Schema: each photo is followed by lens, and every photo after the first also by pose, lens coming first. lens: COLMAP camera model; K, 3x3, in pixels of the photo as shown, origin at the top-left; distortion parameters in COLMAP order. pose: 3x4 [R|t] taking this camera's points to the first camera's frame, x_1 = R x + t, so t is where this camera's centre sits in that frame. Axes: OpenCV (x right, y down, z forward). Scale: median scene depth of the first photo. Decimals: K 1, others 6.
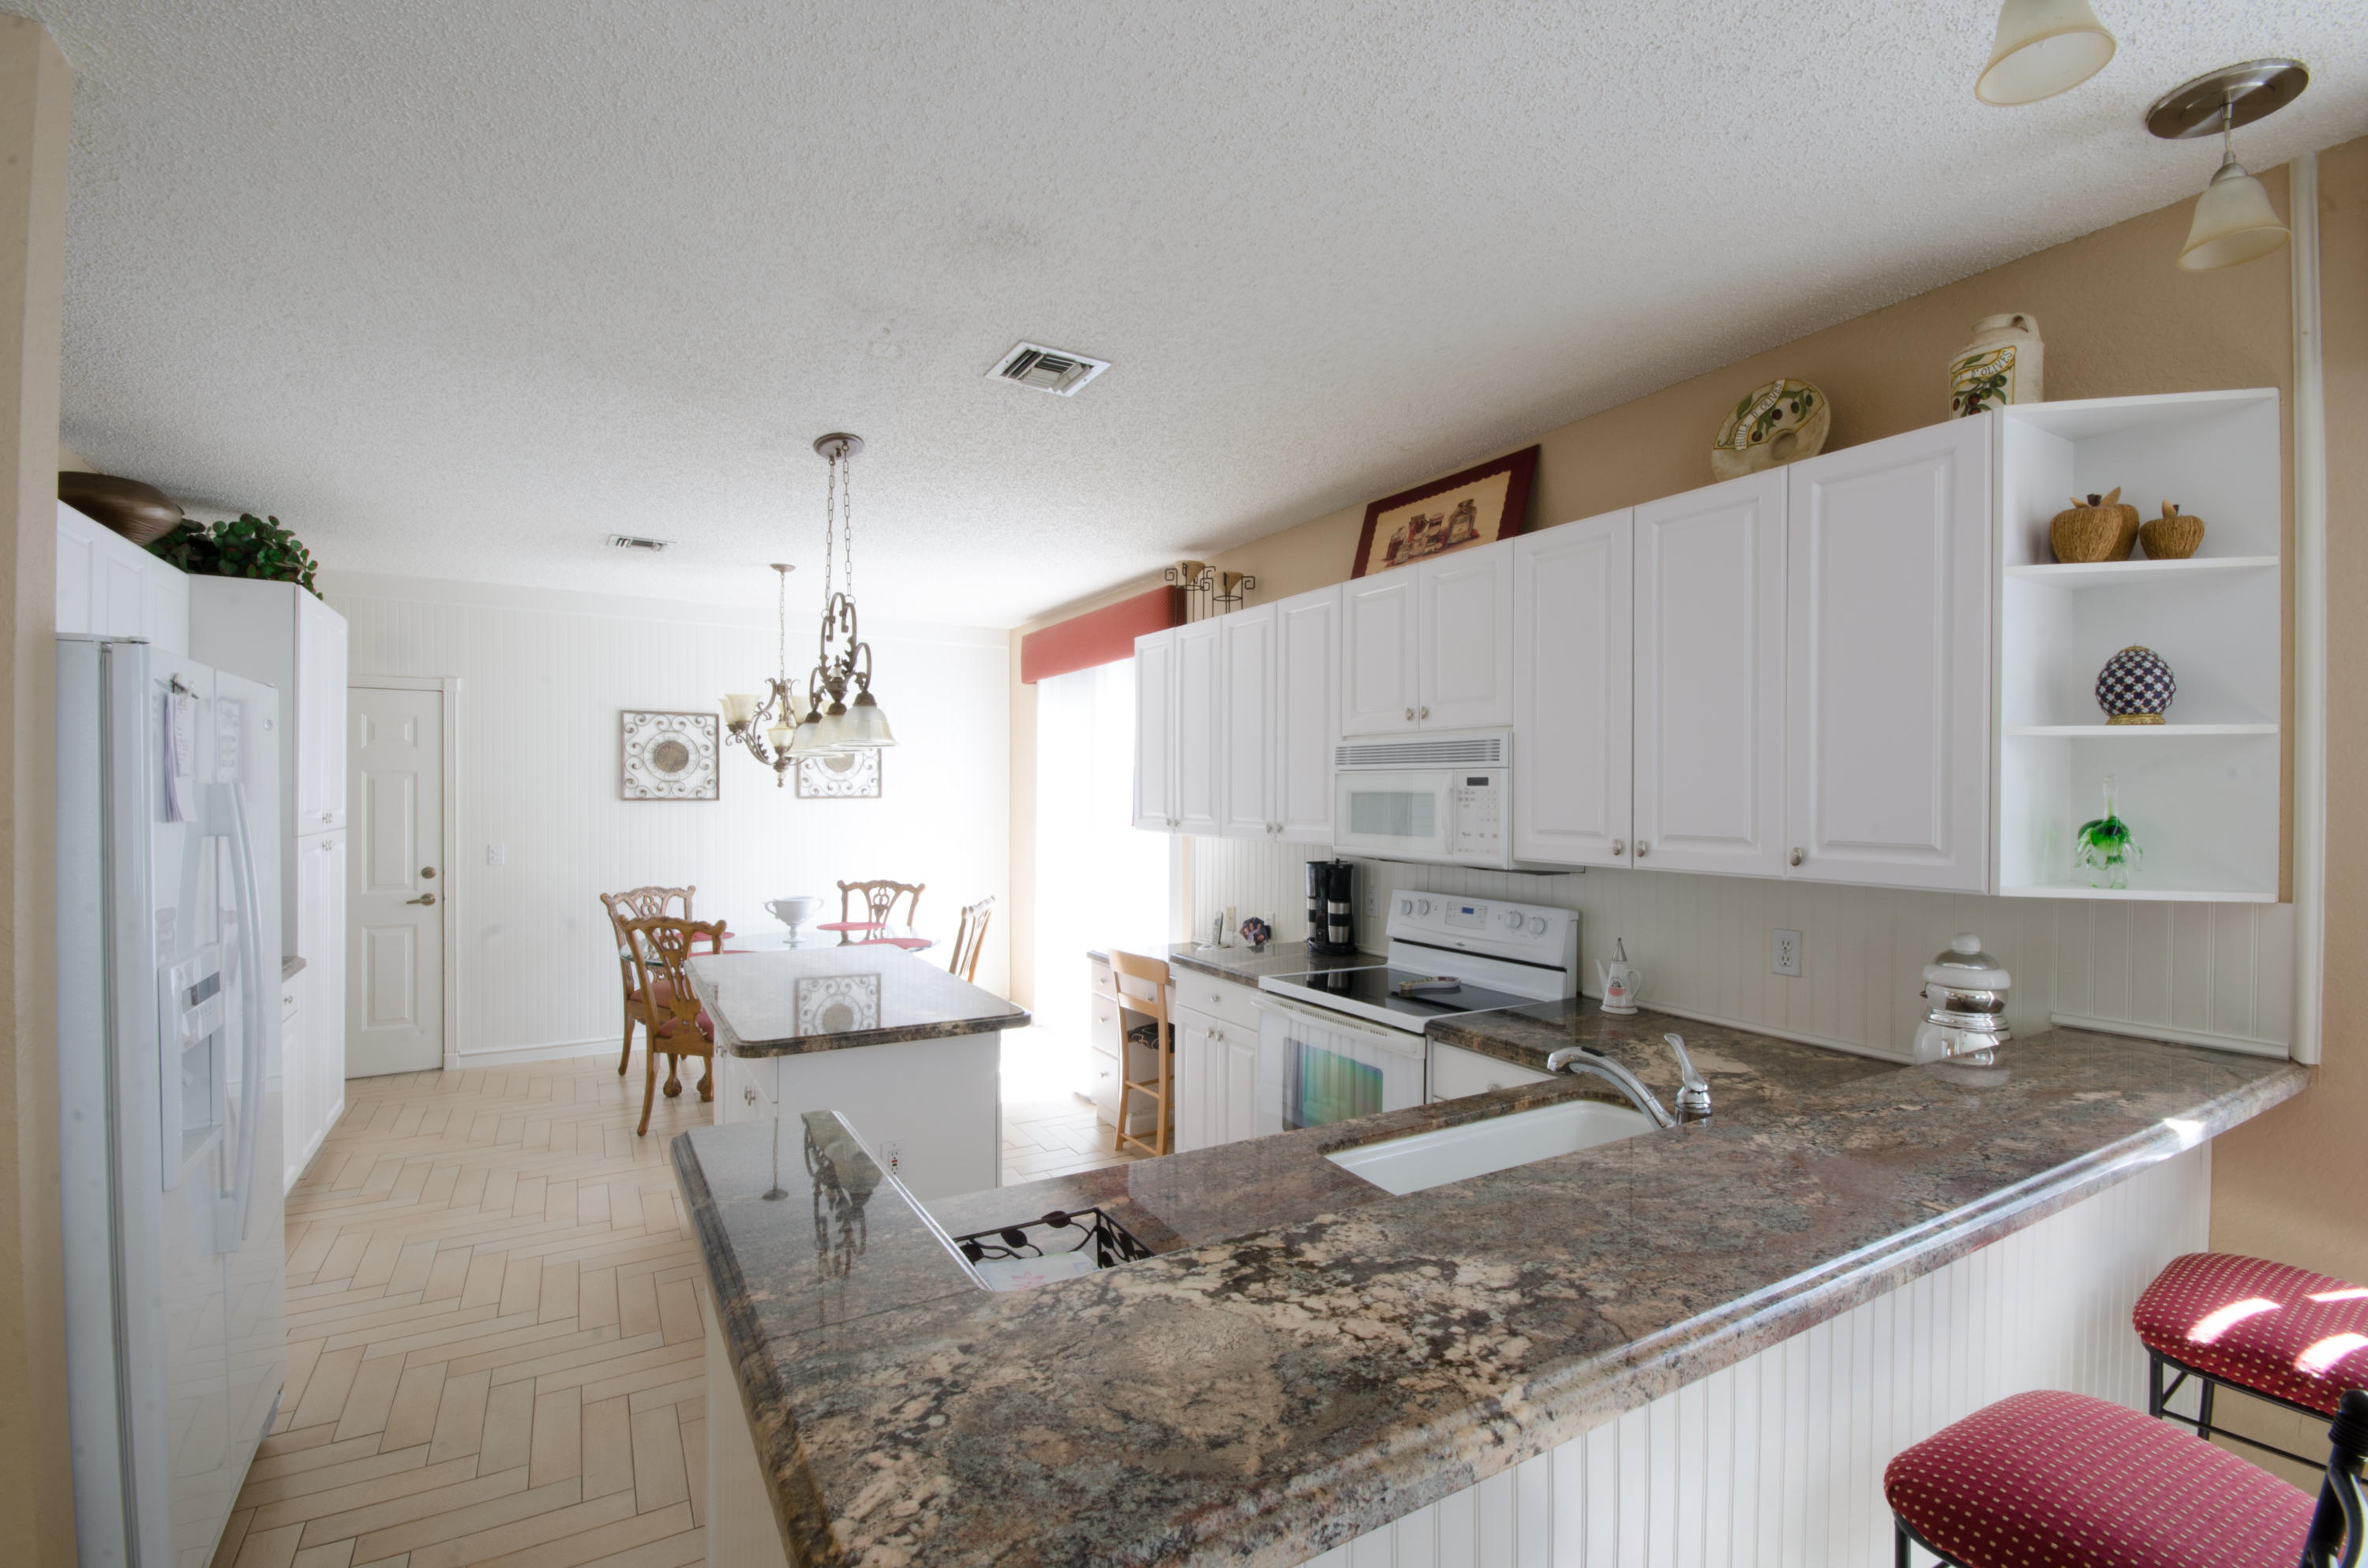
lens RADIAL K [[1048.6, 0, 1172.1], [0, 1048.6, 795.9], [0, 0, 1]] dist [0.001787, -0.006460]
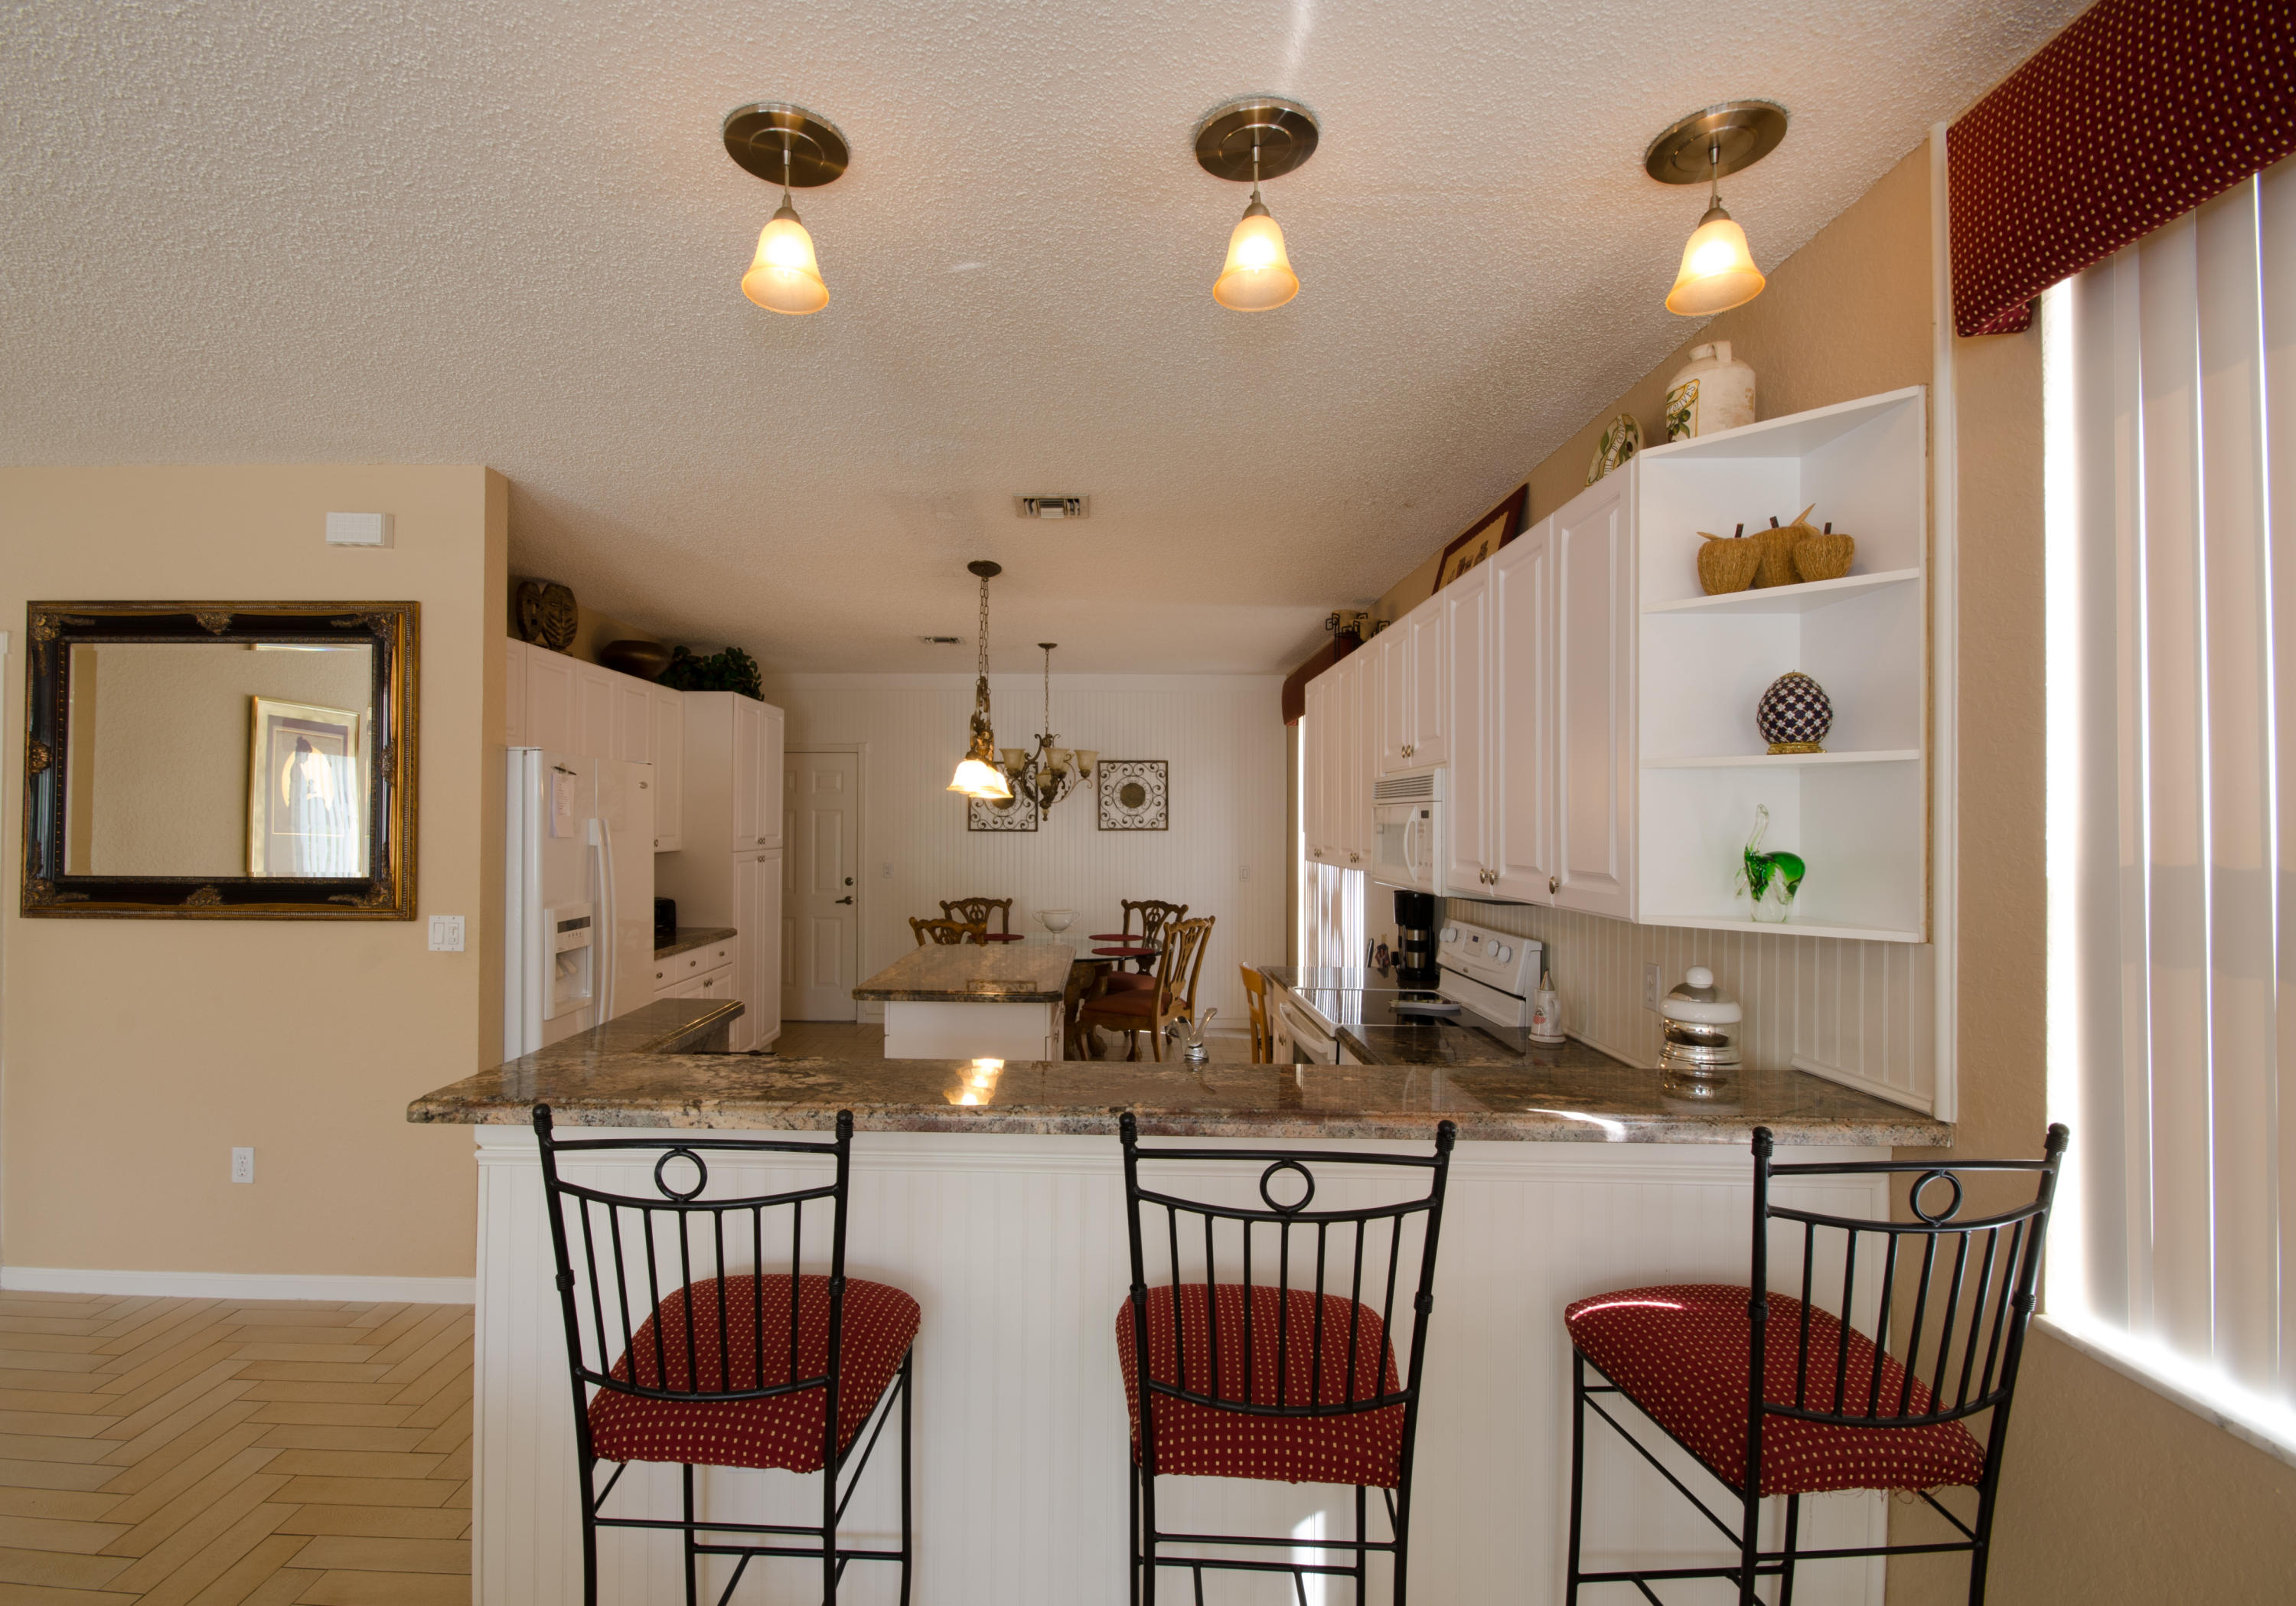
lens RADIAL K [[1068.1, 0, 1068.7], [0, 1068.1, 816.3], [0, 0, 1]] dist [0.004156, 0.000284]
pose [[0.850964, -0.002627, -0.525217, 0.537927], [-0.004438, 0.999916, -0.012193, 0.003224], [0.525205, 0.012707, 0.850881, -0.120866]]
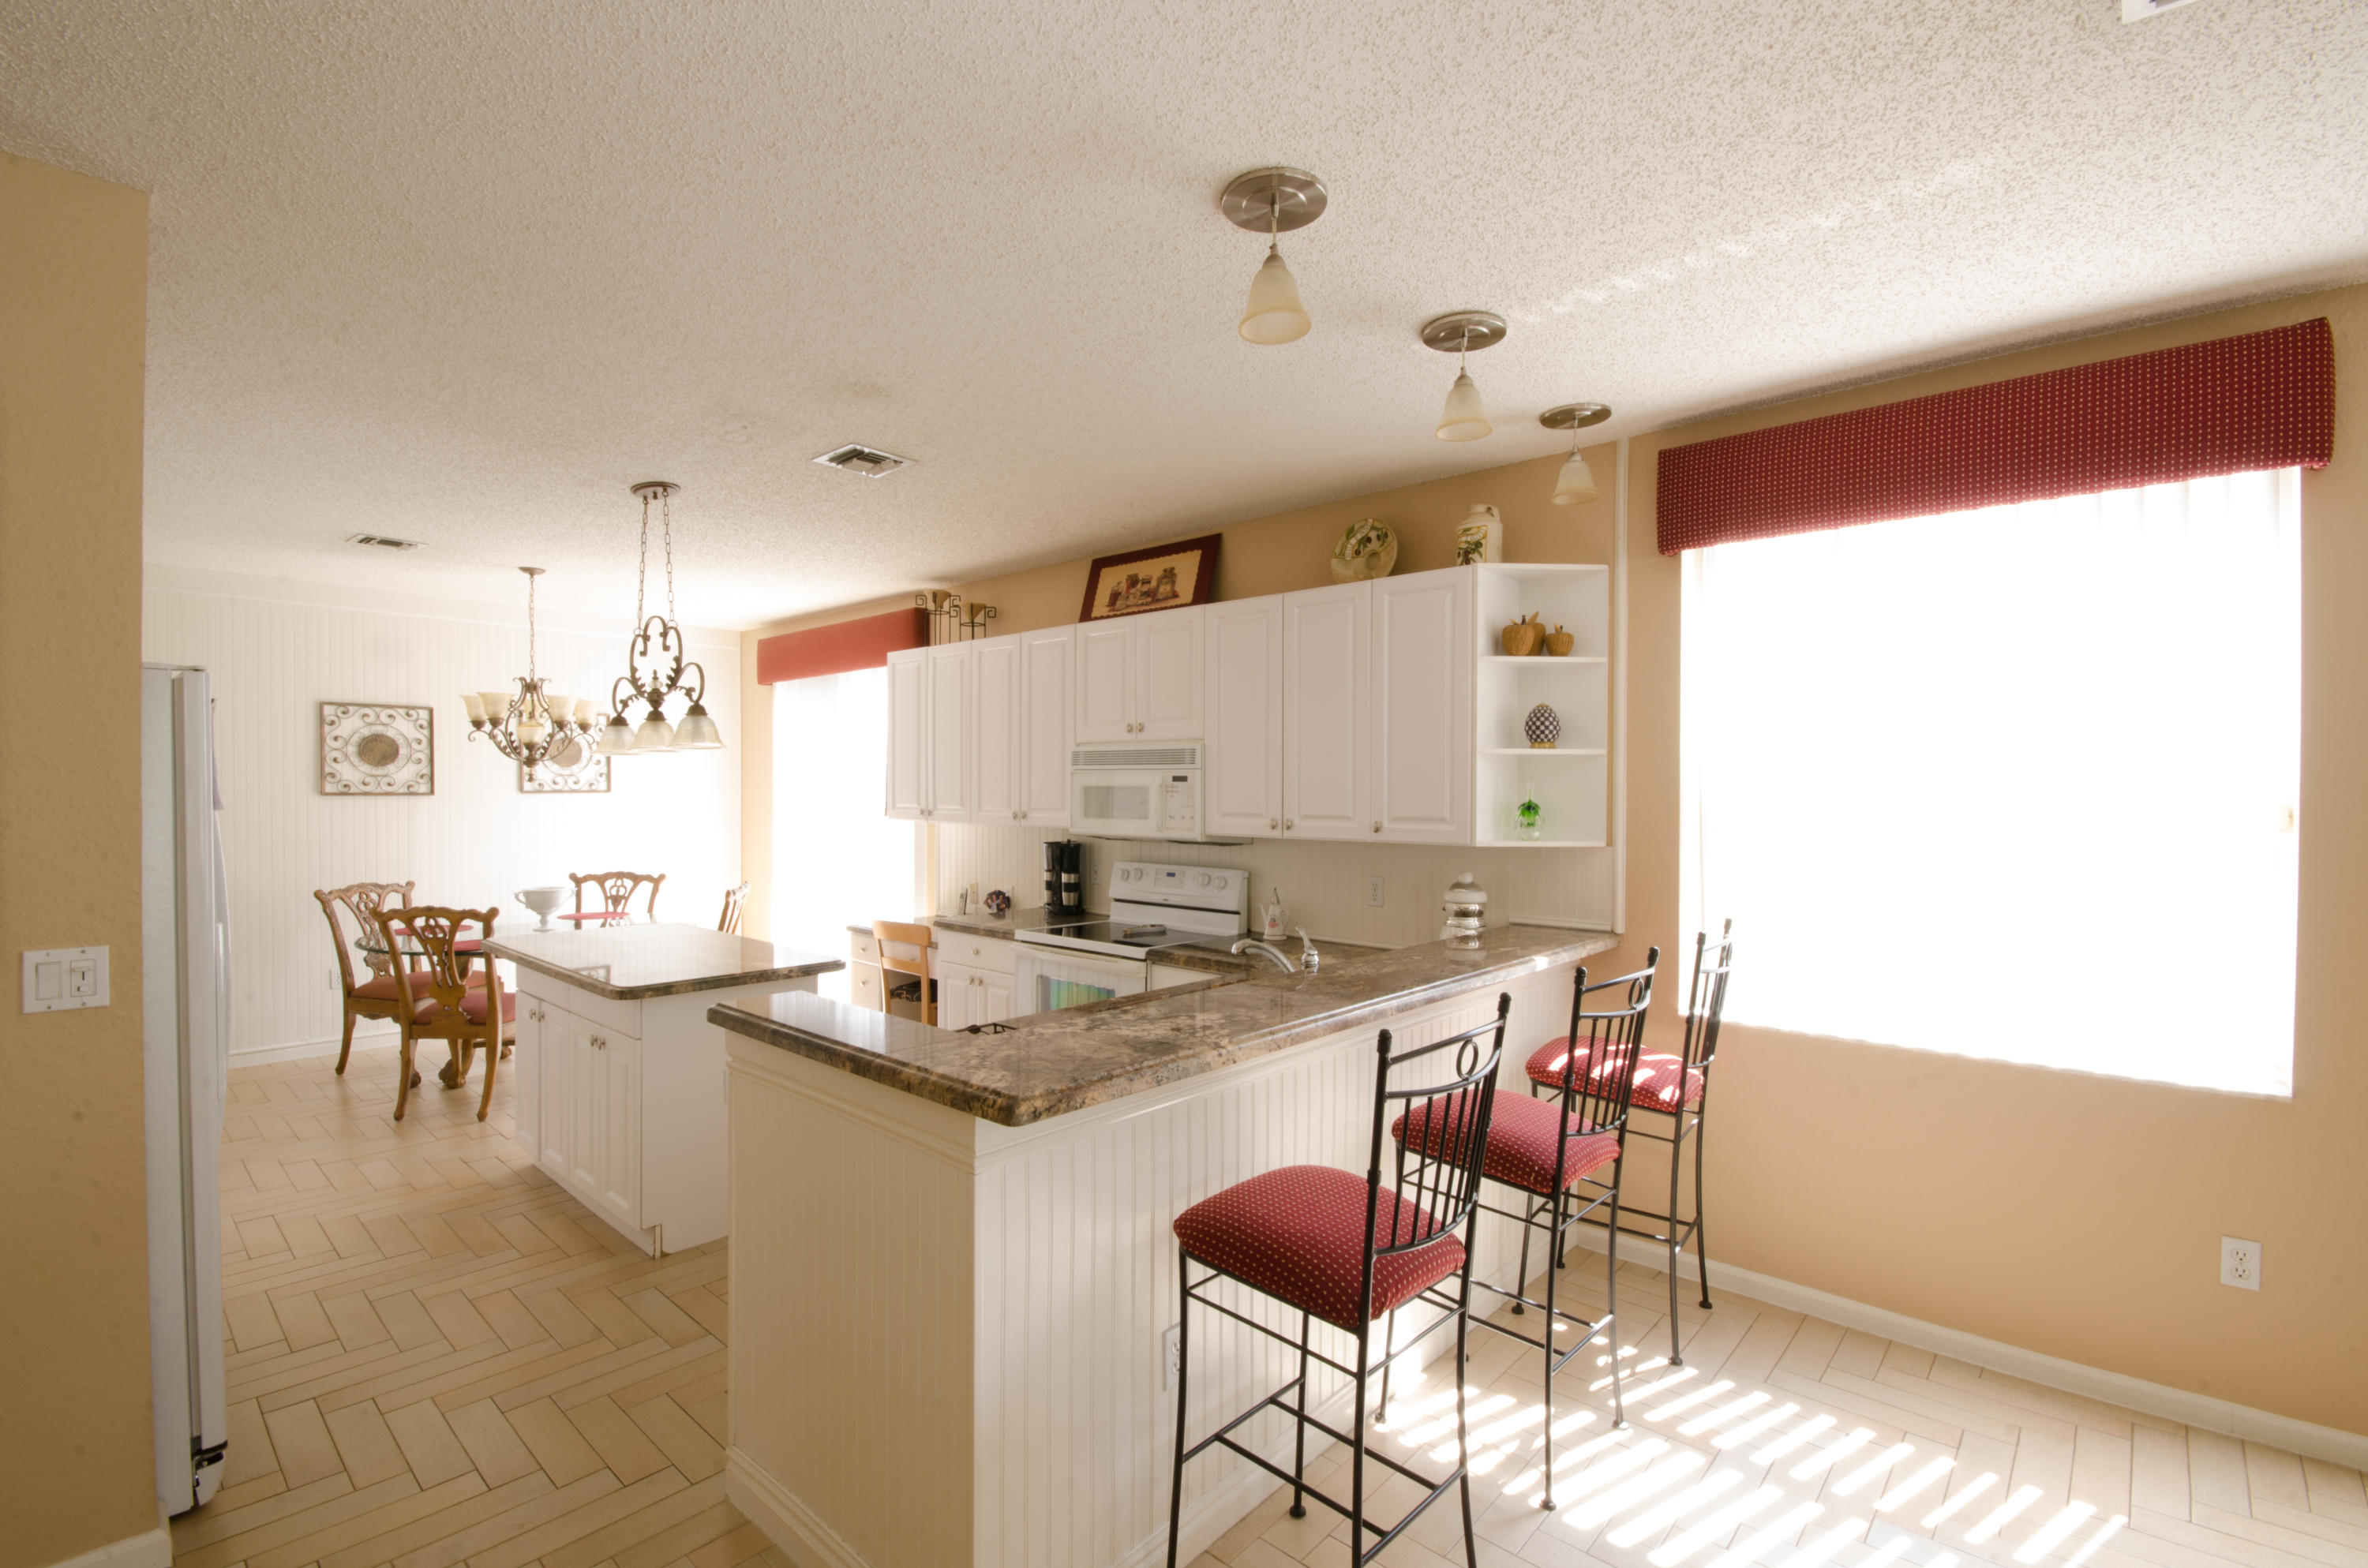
lens RADIAL K [[1048.6, 0, 1182.0], [0, 1048.6, 795.5], [0, 0, 1]] dist [0.001787, -0.006460]
pose [[0.952817, -0.003070, 0.303530, -0.123617], [0.001498, 0.999984, 0.005413, 0.000852], [-0.303542, -0.004703, 0.952807, -0.312746]]
